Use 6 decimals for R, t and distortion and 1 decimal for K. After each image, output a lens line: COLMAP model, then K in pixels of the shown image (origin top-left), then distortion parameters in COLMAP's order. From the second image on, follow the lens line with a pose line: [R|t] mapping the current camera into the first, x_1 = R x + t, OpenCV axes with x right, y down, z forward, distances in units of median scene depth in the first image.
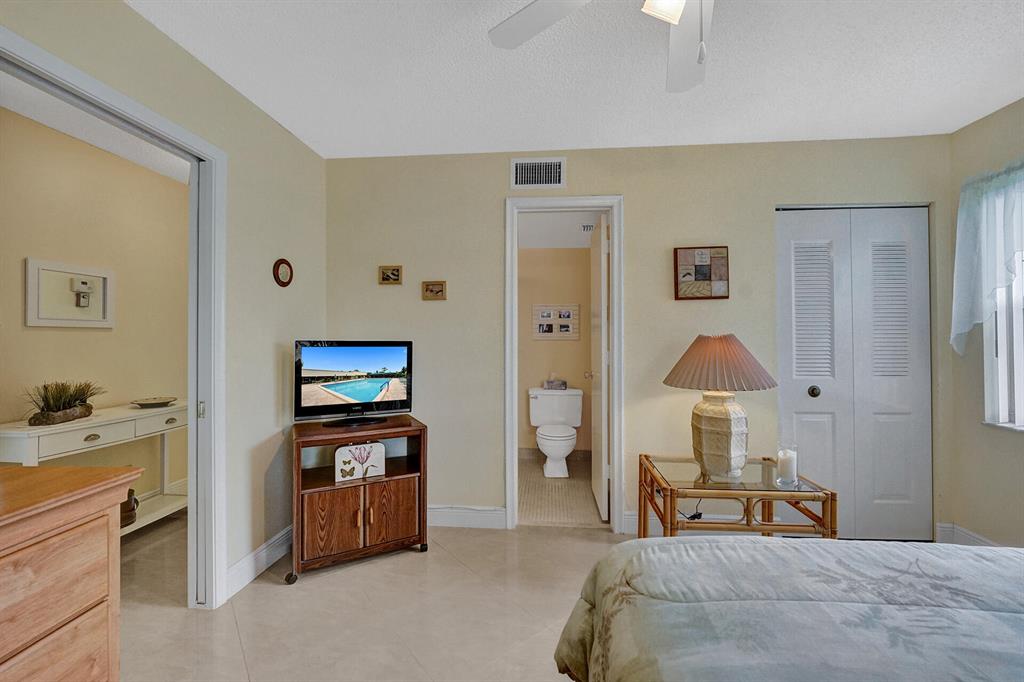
lens RADIAL K [[414.2, 0, 515.1], [0, 414.2, 336.9], [0, 0, 1]] dist [-0.012869, 0.000206]
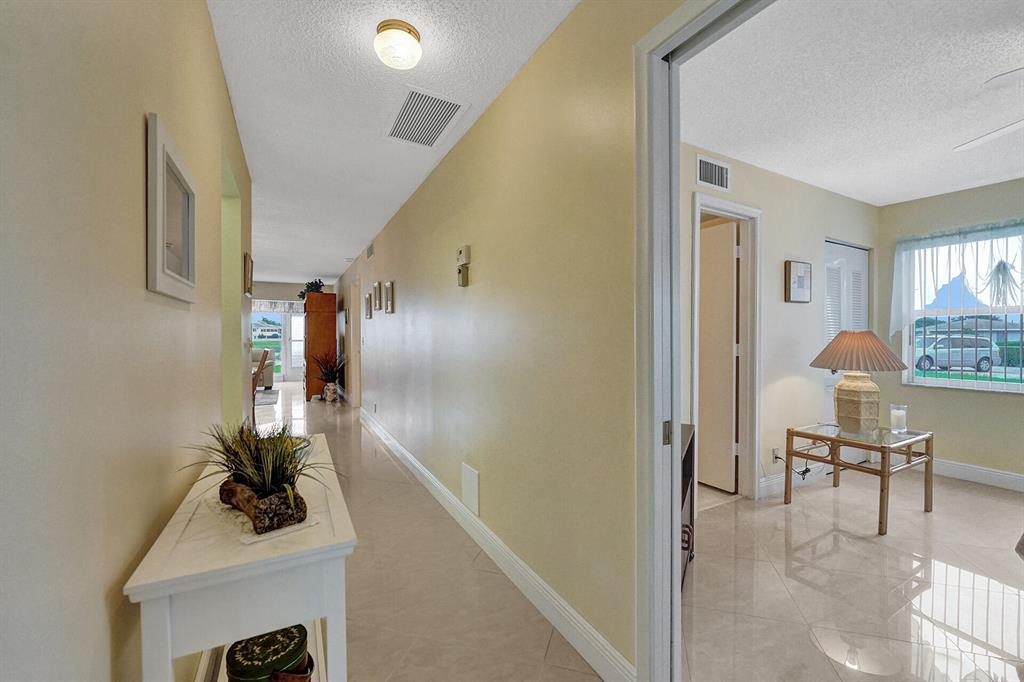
lens RADIAL K [[414.2, 0, 515.1], [0, 414.2, 336.9], [0, 0, 1]] dist [-0.012869, 0.000206]
pose [[0.828227, 0.001665, 0.560390, -1.021863], [-0.003353, 0.999992, 0.001984, 0.016988], [-0.560382, -0.003522, 0.828227, 0.451366]]
